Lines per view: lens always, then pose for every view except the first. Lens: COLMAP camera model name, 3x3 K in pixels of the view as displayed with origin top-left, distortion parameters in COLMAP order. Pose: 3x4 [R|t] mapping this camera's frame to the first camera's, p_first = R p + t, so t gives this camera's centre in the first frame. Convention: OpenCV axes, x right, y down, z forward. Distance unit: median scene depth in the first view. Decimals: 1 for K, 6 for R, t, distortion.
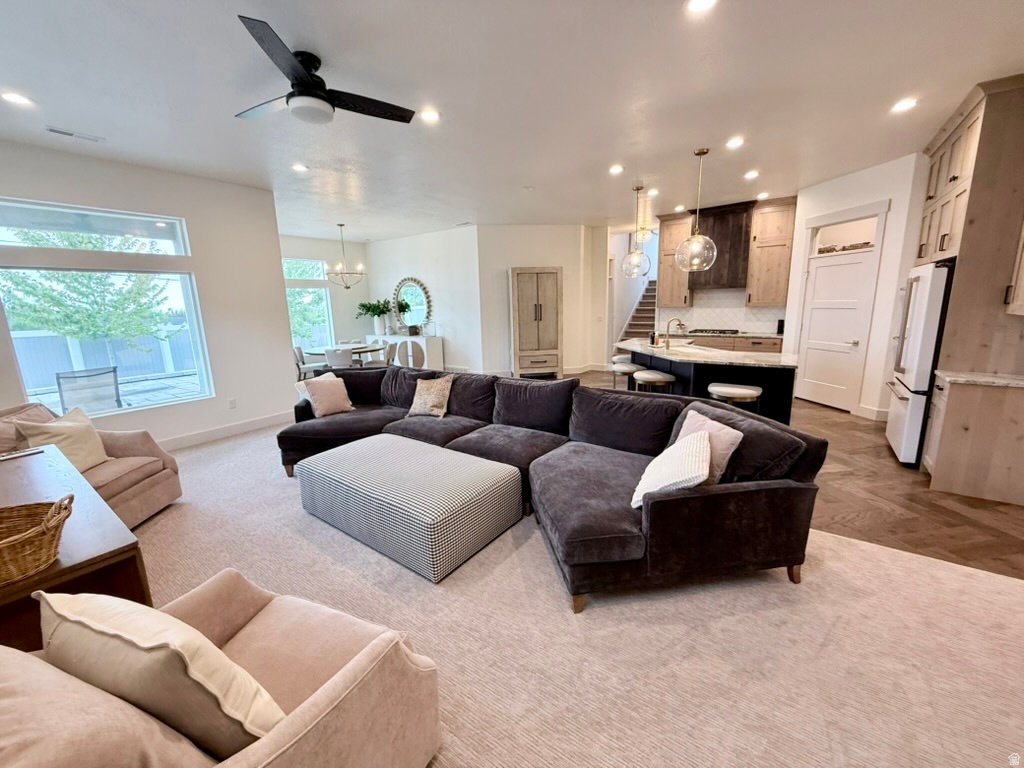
lens RADIAL K [[410.0, 0, 512.0], [0, 410.0, 384.0], [0, 0, 1]] dist [-0.001285, 0.000285]
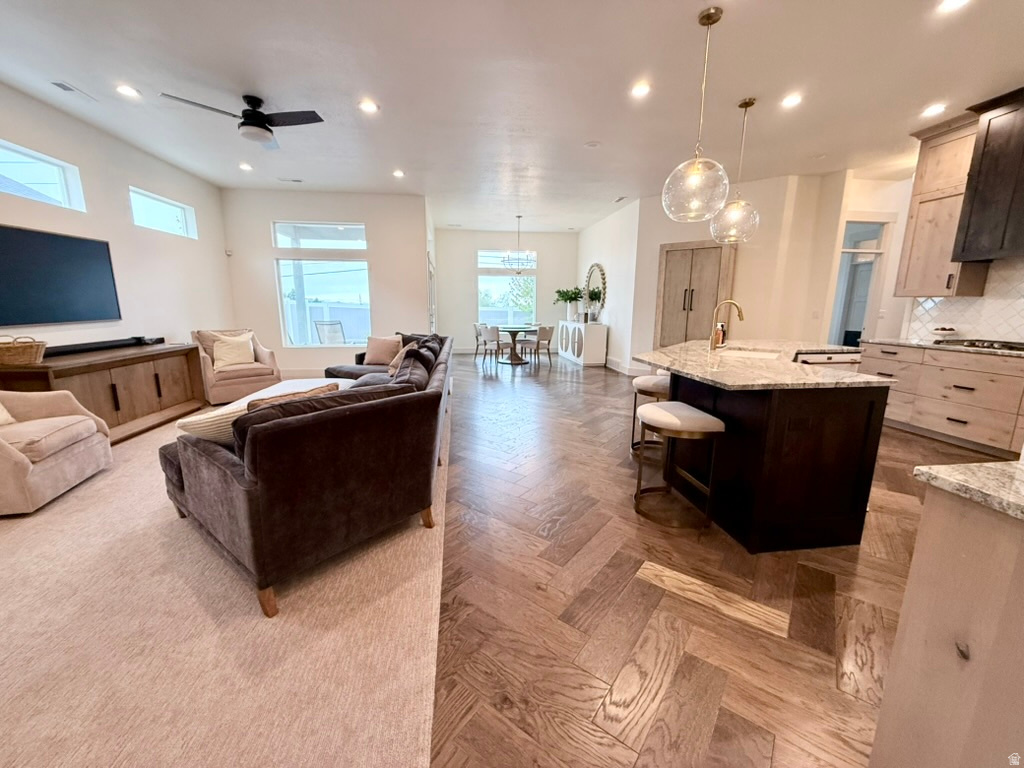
lens RADIAL K [[410.0, 0, 512.0], [0, 410.0, 384.0], [0, 0, 1]] dist [-0.001285, 0.000285]
pose [[0.679381, 0.169376, -0.713970, 0.424896], [-0.165373, 0.983305, 0.075909, -0.019156], [0.714908, 0.066500, 0.696049, 0.221072]]
